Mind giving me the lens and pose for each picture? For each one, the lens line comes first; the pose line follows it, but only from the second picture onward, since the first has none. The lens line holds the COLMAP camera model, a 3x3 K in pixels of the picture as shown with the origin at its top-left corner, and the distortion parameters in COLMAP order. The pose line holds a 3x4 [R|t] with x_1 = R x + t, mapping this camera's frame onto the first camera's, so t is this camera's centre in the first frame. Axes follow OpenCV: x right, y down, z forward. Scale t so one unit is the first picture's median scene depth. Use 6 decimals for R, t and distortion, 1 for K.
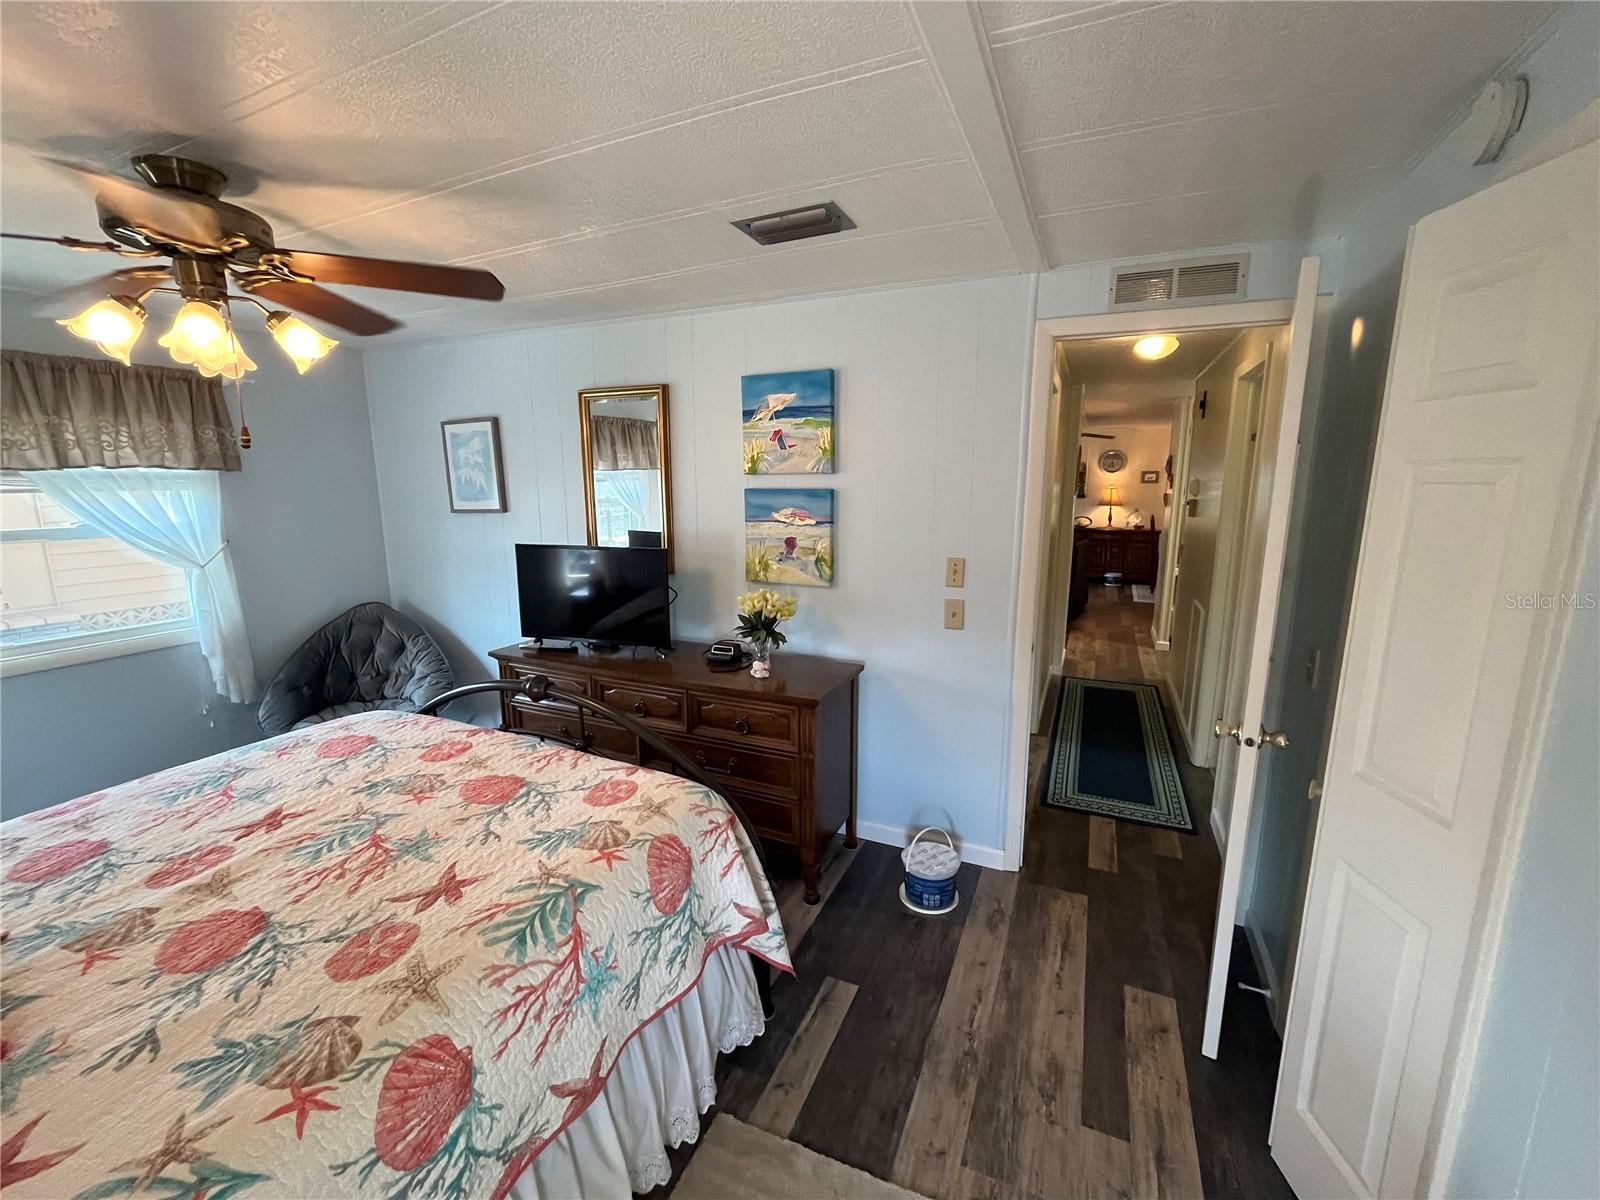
lens RADIAL K [[661.4, 0, 796.1], [0, 661.4, 600.6], [0, 0, 1]] dist [-0.001965, -0.000231]
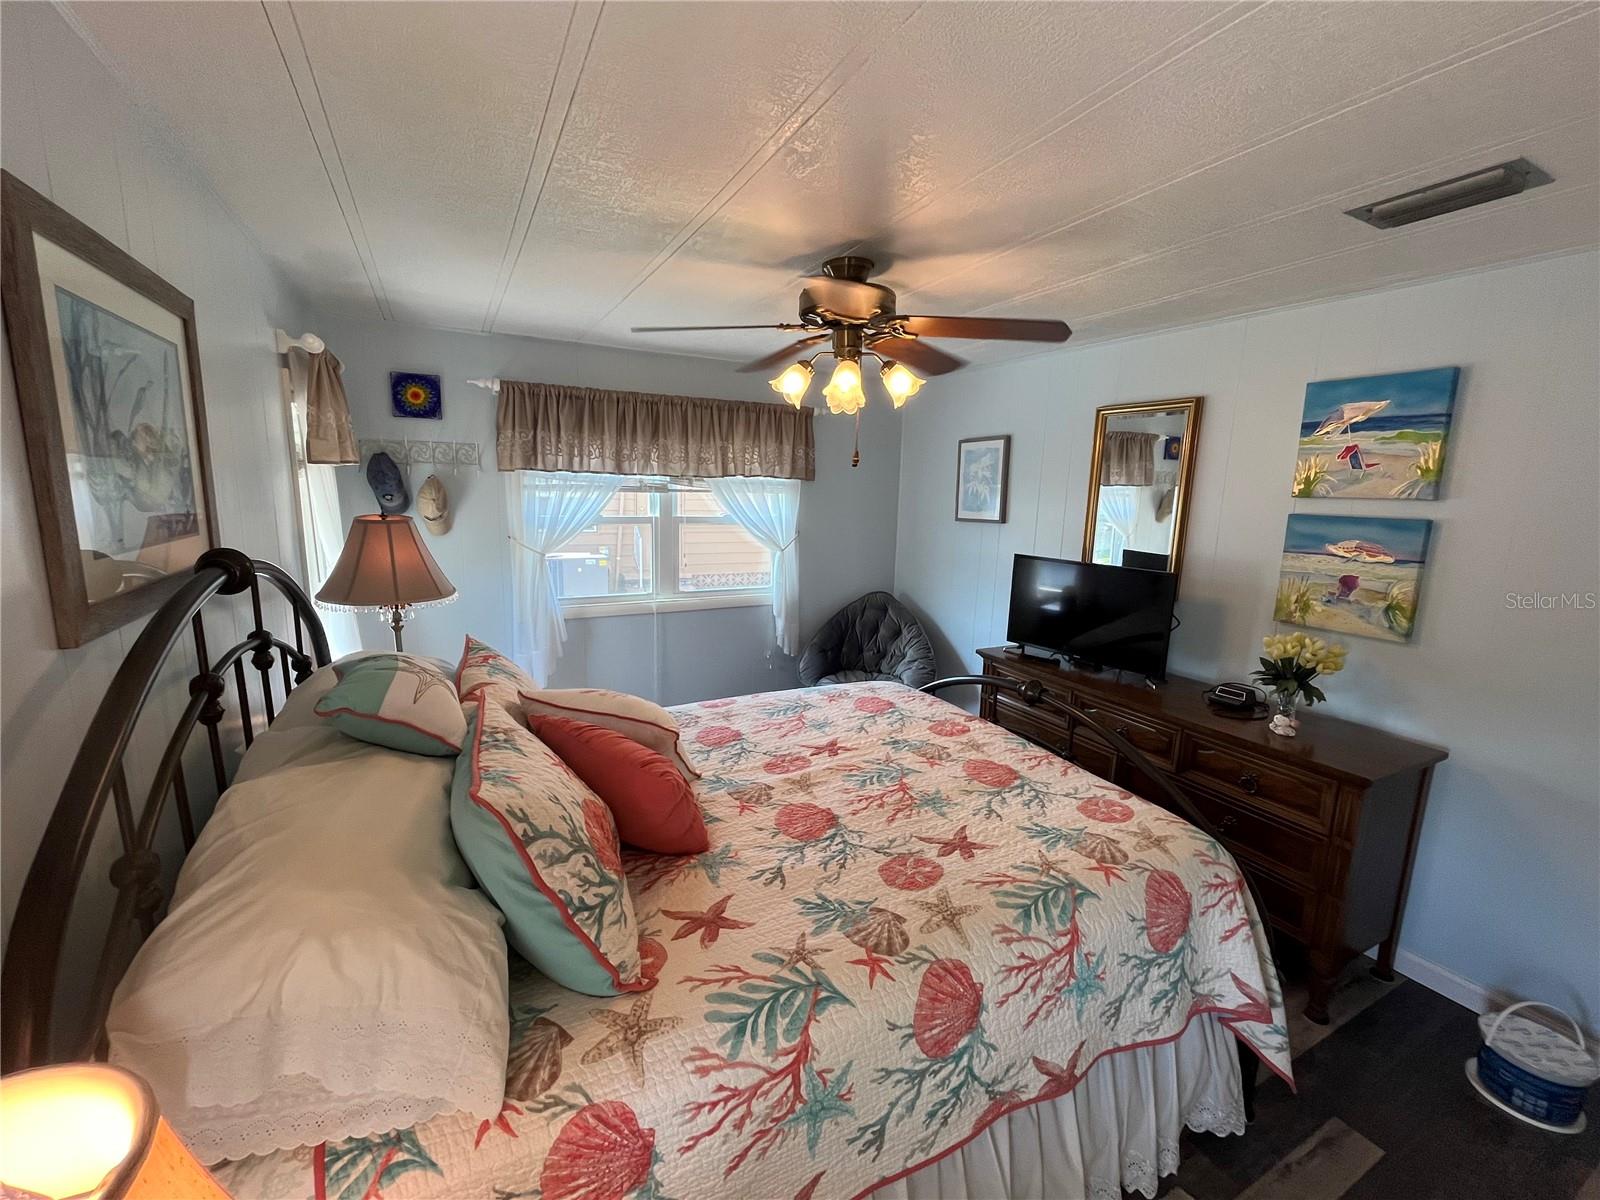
lens RADIAL K [[661.4, 0, 798.2], [0, 661.4, 599.7], [0, 0, 1]] dist [-0.001965, -0.000231]
pose [[0.788344, 0.129222, -0.601511, -0.074087], [-0.140595, 0.989661, 0.028344, 0.009756], [0.598955, 0.062224, 0.798361, -0.089539]]
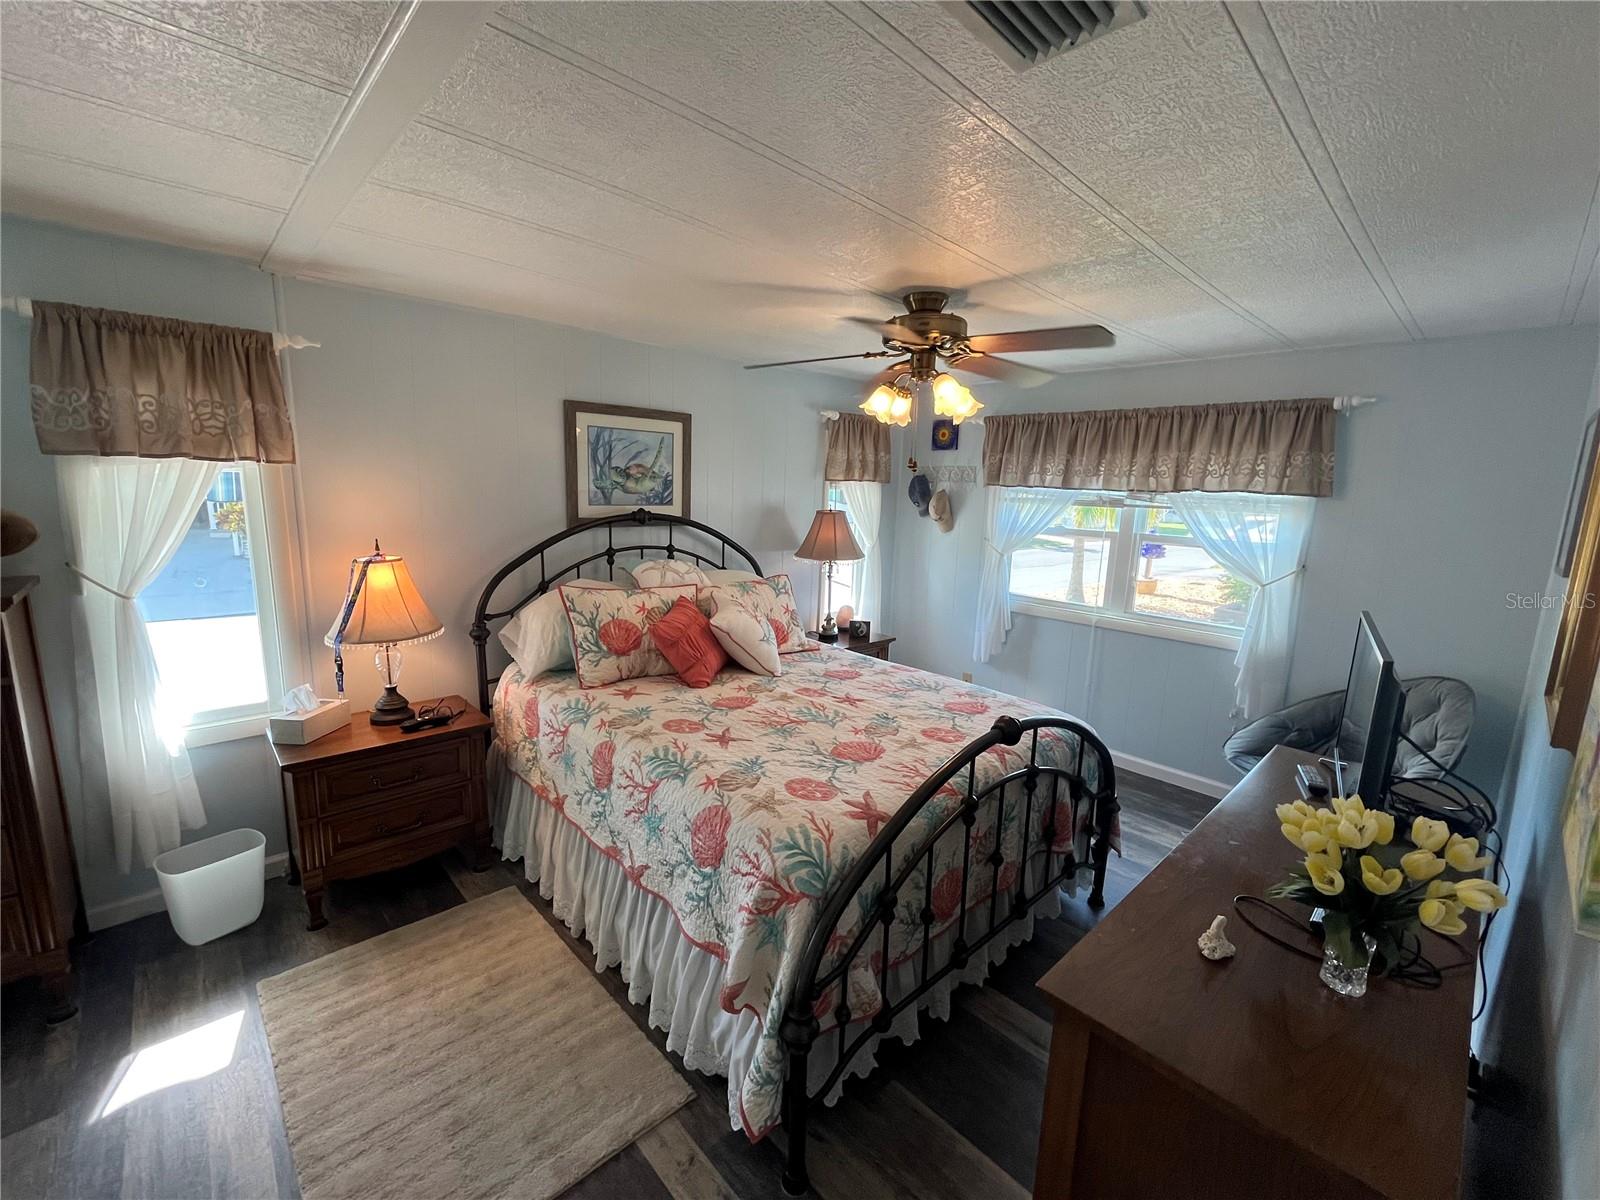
lens RADIAL K [[661.4, 0, 799.7], [0, 661.4, 599.5], [0, 0, 1]] dist [-0.001965, -0.000231]
pose [[-0.380858, 0.150300, -0.912336, 0.563676], [-0.200964, 0.949657, 0.240342, -0.215832], [0.902530, 0.274883, -0.331479, 1.098490]]
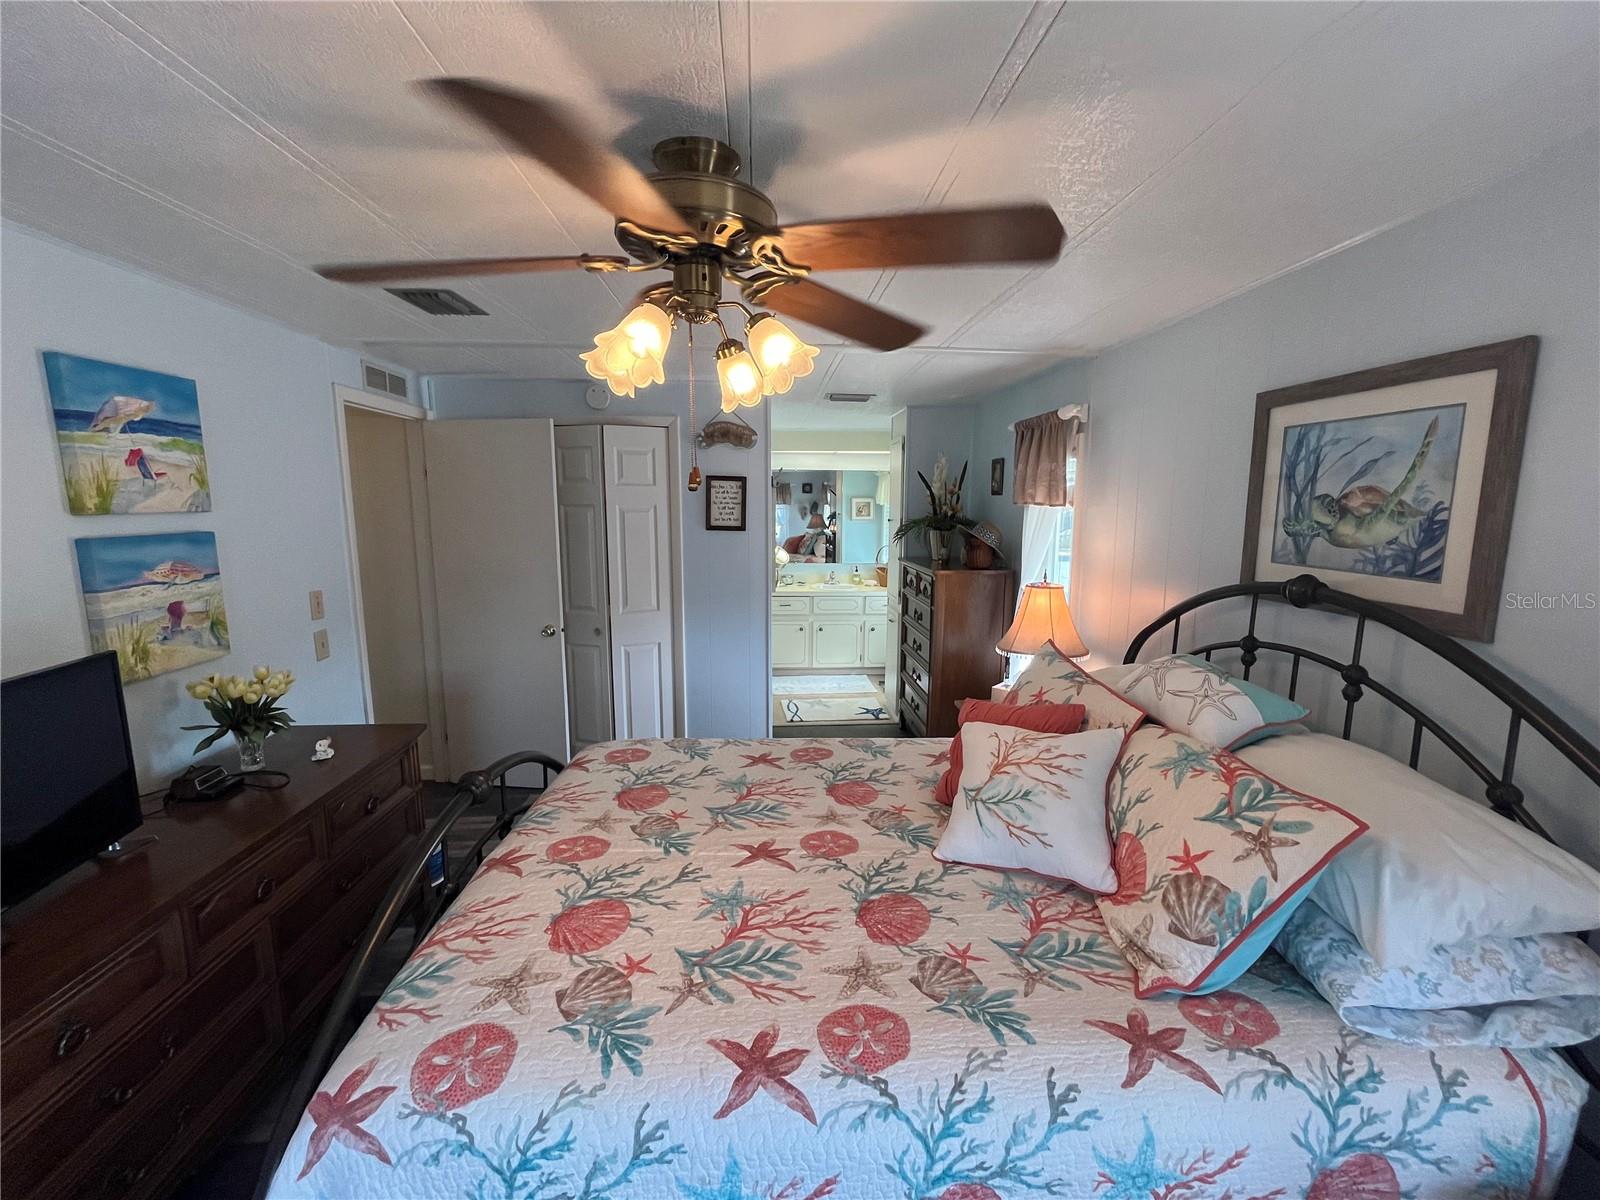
lens RADIAL K [[661.4, 0, 796.4], [0, 661.4, 600.4], [0, 0, 1]] dist [-0.001965, -0.000231]
pose [[-0.462732, -0.131142, 0.876745, -1.352459], [0.162683, 0.959640, 0.229403, -0.219379], [-0.871443, 0.248784, -0.422721, 1.042448]]
